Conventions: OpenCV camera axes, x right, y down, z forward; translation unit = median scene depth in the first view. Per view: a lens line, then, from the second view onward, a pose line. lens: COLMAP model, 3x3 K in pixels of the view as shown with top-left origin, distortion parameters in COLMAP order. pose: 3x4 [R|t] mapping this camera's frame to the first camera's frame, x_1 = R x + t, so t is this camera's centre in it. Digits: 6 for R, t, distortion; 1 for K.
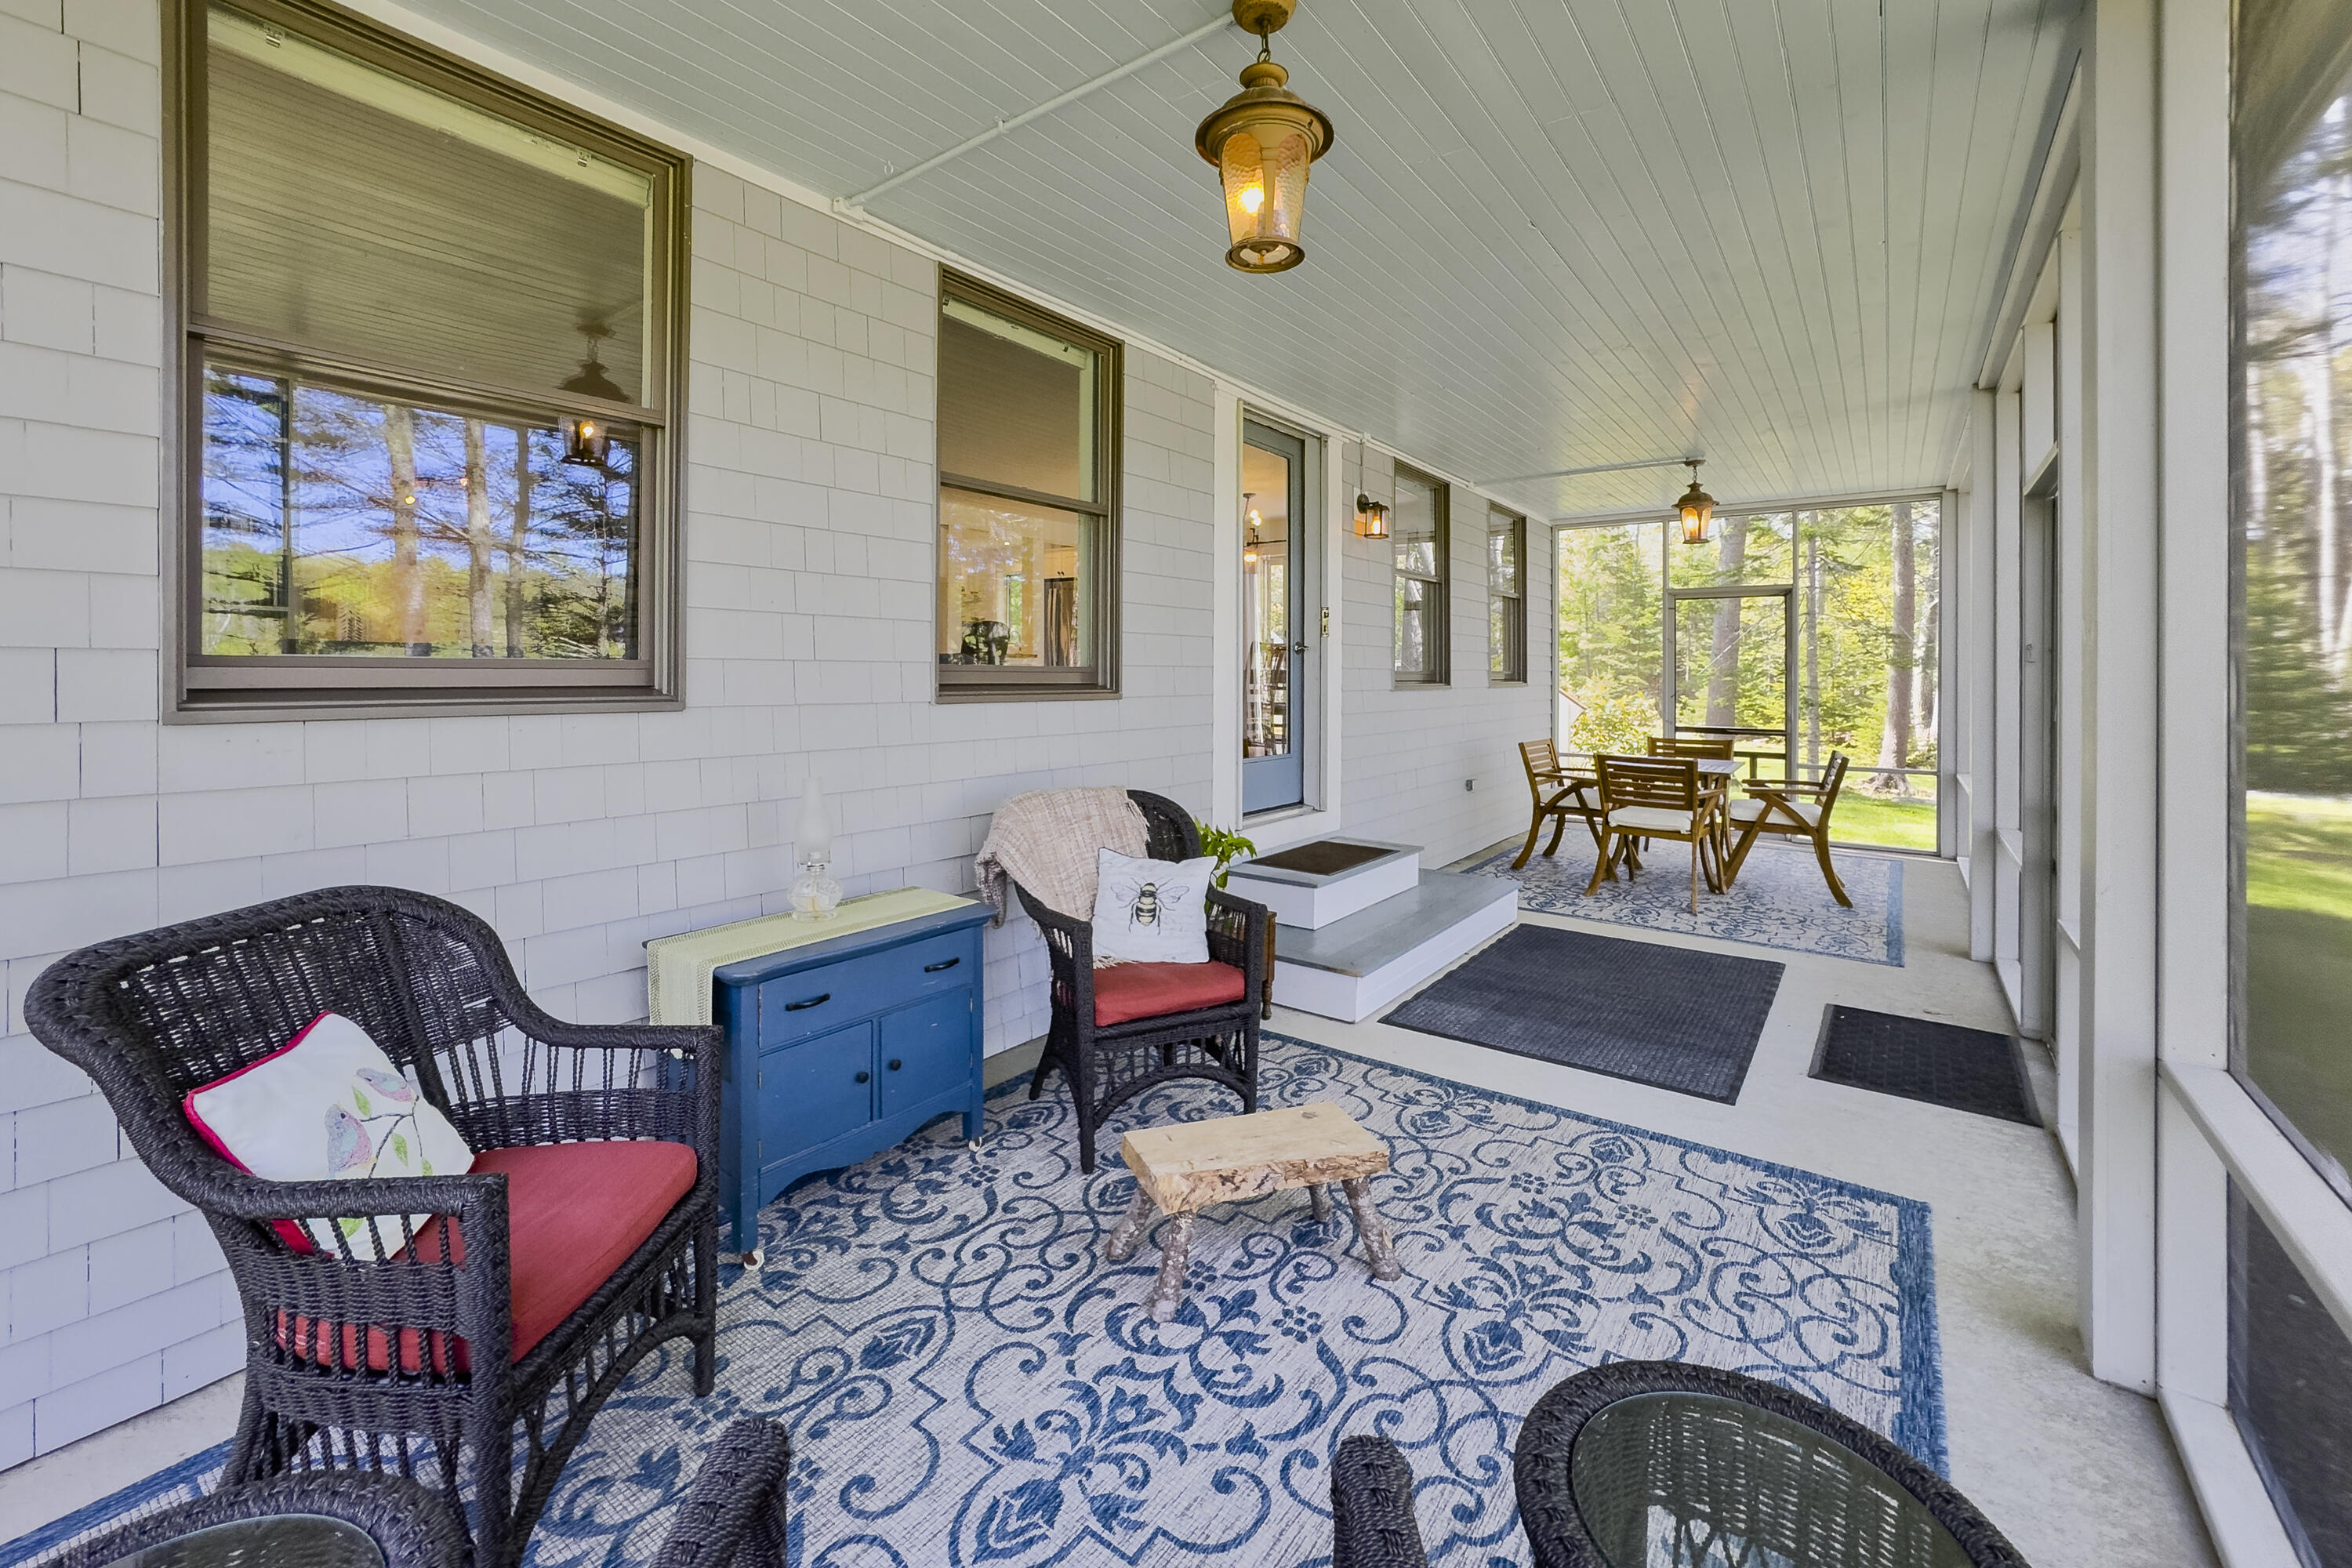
lens RADIAL K [[958.1, 0, 1176.6], [0, 958.1, 708.8], [0, 0, 1]] dist [-0.016763, 0.001232]
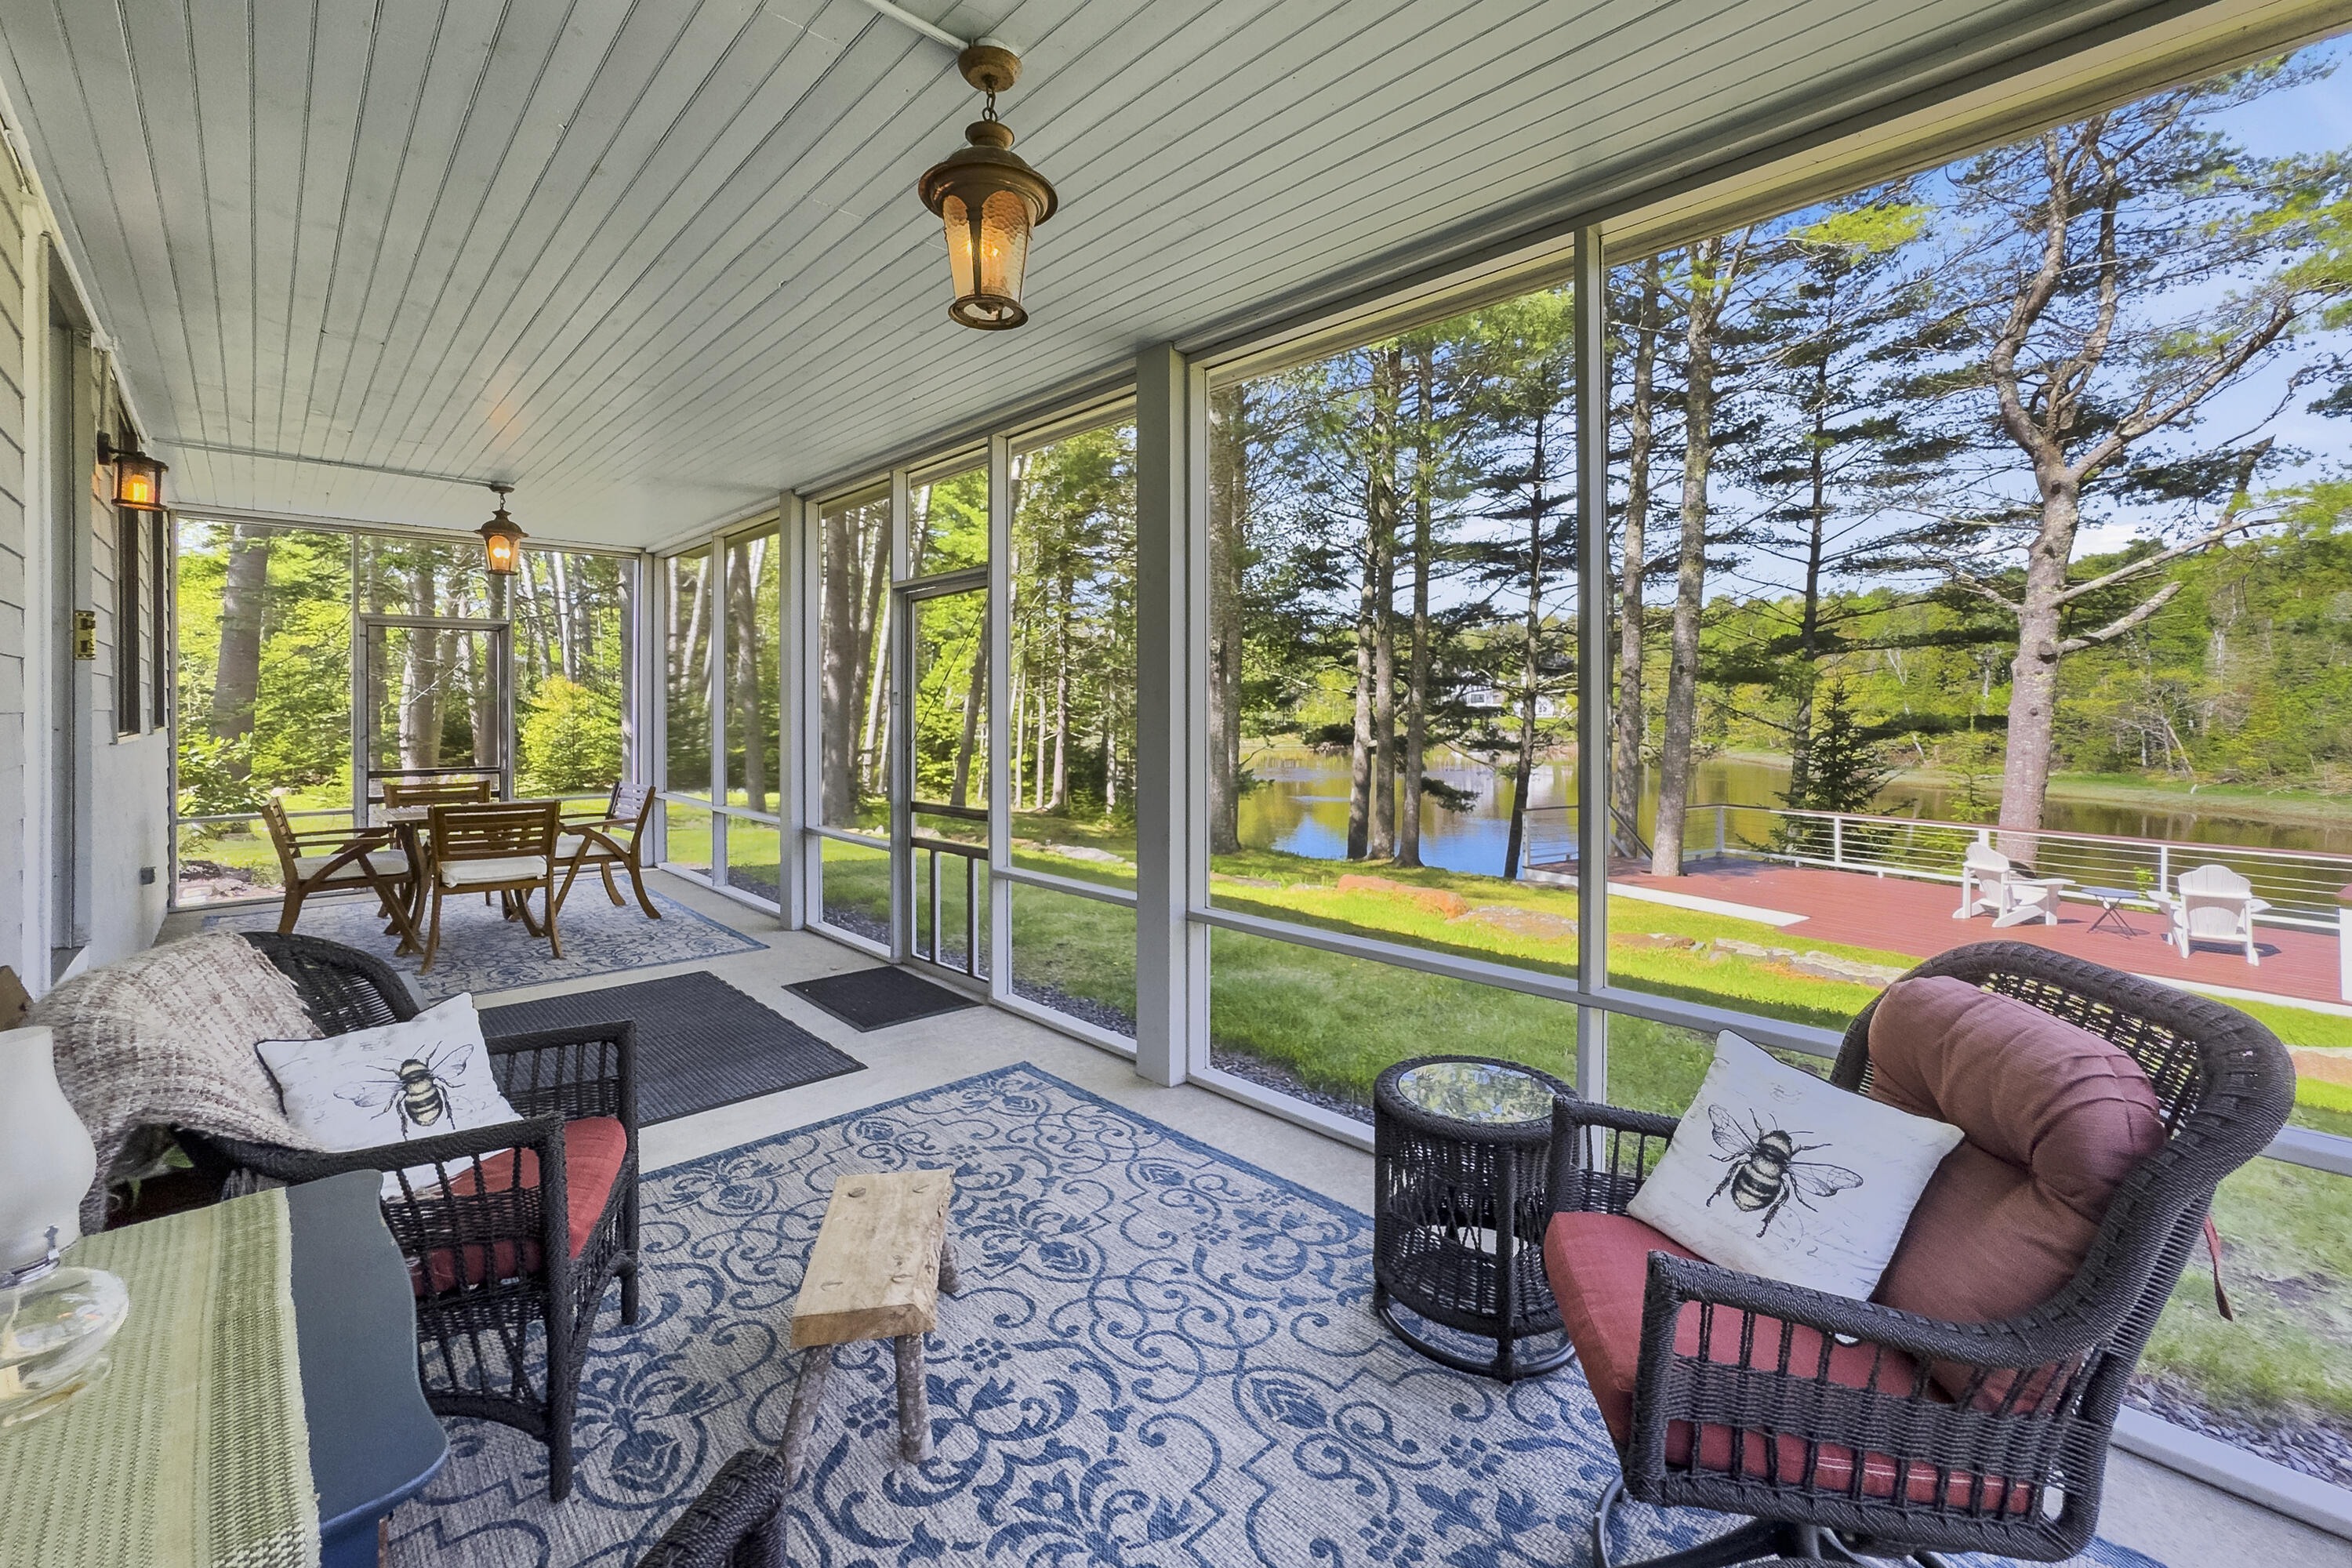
lens RADIAL K [[958.1, 0, 1163.4], [0, 958.1, 706.3], [0, 0, 1]] dist [-0.016763, 0.001232]
pose [[0.166606, 0.002288, 0.986021, -0.799318], [0.033712, 0.999399, -0.008015, -0.034815], [-0.985447, 0.034576, 0.166428, 0.579394]]
